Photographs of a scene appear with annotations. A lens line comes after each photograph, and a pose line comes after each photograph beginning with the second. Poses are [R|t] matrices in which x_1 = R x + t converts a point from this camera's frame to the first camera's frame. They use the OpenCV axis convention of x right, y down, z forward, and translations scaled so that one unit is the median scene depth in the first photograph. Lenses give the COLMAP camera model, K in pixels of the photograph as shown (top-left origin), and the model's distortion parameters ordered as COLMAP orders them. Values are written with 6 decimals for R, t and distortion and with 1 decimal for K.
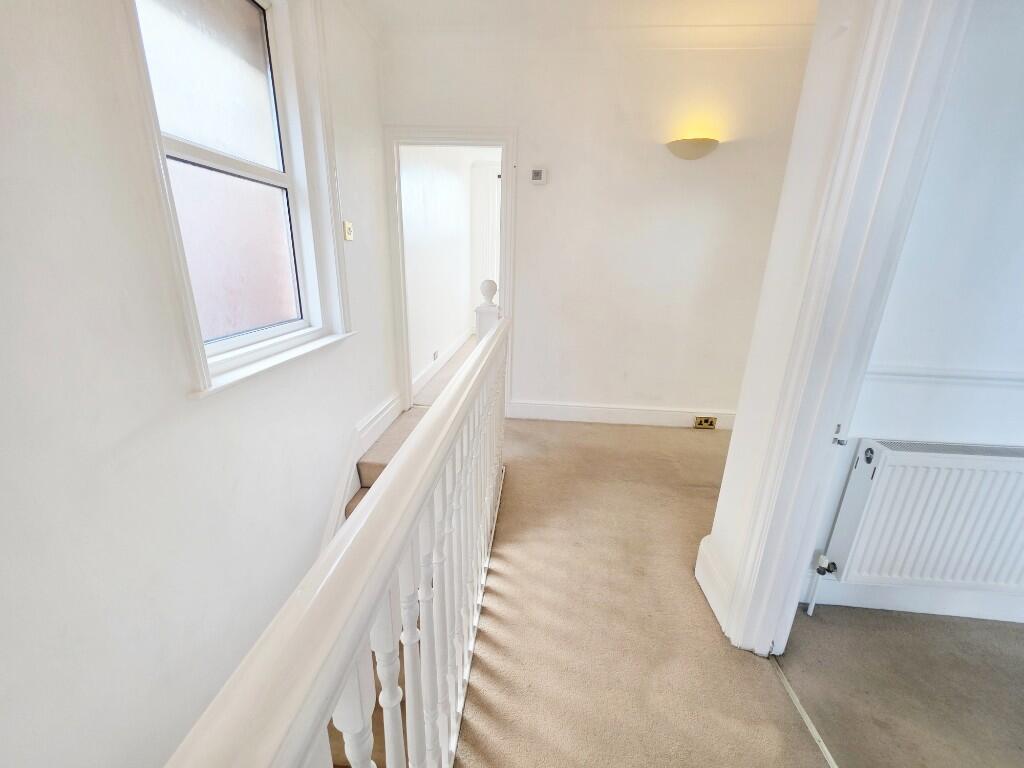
lens RADIAL K [[410.2, 0, 509.9], [0, 410.2, 386.4], [0, 0, 1]] dist [-0.000059, 0.000042]
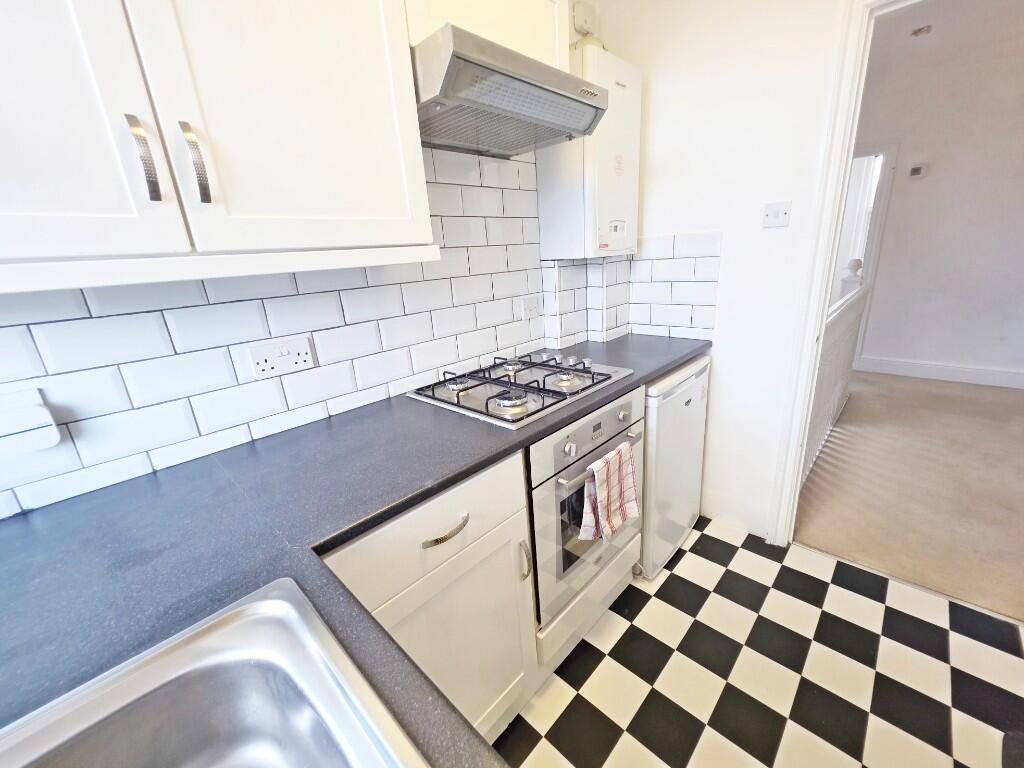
lens RADIAL K [[410.2, 0, 515.9], [0, 410.2, 383.0], [0, 0, 1]] dist [-0.000059, 0.000042]
pose [[0.767040, 0.118713, -0.630522, -0.005451], [-0.102443, 0.992786, 0.062295, 0.207054], [0.633368, 0.016809, 0.773668, -0.871425]]
